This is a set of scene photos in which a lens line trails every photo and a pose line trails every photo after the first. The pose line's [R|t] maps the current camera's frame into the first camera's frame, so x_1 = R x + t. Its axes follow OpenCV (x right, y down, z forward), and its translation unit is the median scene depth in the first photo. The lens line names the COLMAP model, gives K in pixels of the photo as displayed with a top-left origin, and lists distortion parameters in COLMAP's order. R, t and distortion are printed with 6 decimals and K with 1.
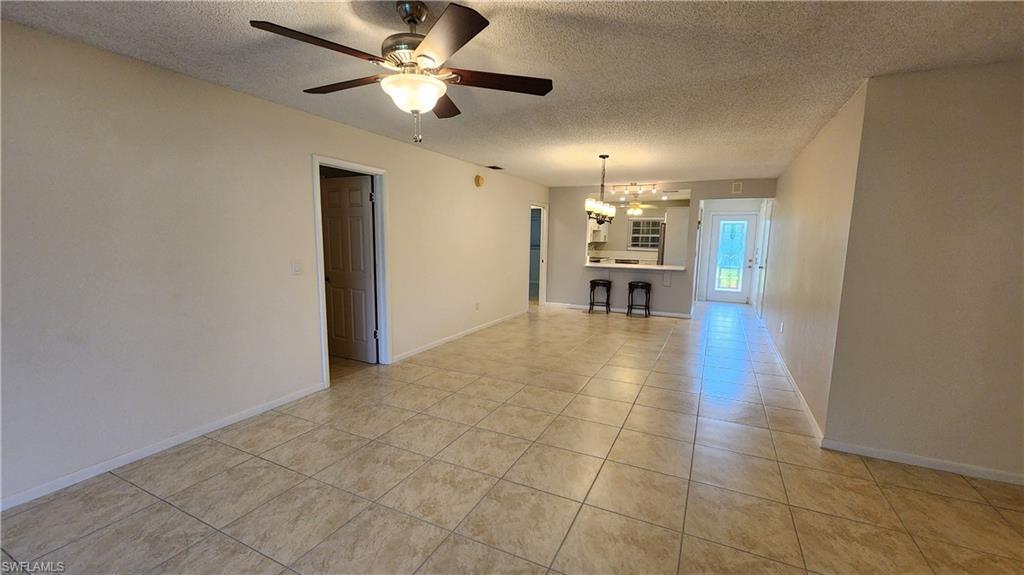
lens RADIAL K [[416.8, 0, 512.4], [0, 416.8, 295.3], [0, 0, 1]] dist [0.003868, -0.002855]
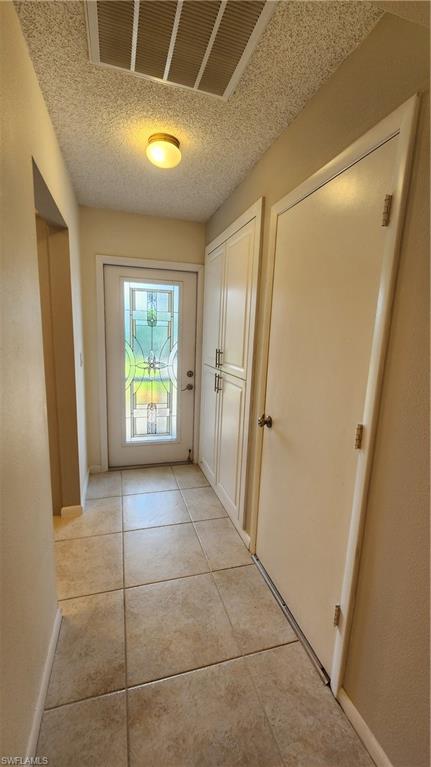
lens RADIAL K [[312.2, 0, 209.7], [0, 312.2, 387.0], [0, 0, 1]] dist [0.003868, -0.002855]
pose [[0.742506, -0.106733, 0.661282, 0.437652], [0.072769, 0.994234, 0.078766, -0.116797], [-0.665875, -0.010364, 0.745991, 0.896566]]
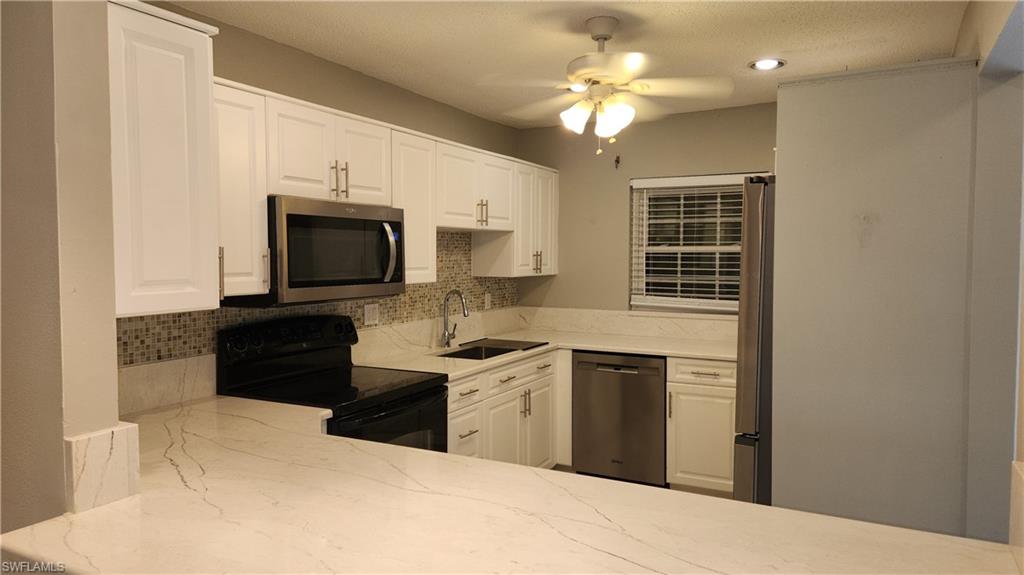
lens RADIAL K [[684.8, 0, 512.9], [0, 684.8, 283.4], [0, 0, 1]] dist [0.076751, -0.068995]
pose [[0.999497, -0.013215, -0.028835, 0.333305], [0.010378, 0.995288, -0.096403, -0.127822], [0.029973, 0.096055, 0.994925, 0.894261]]
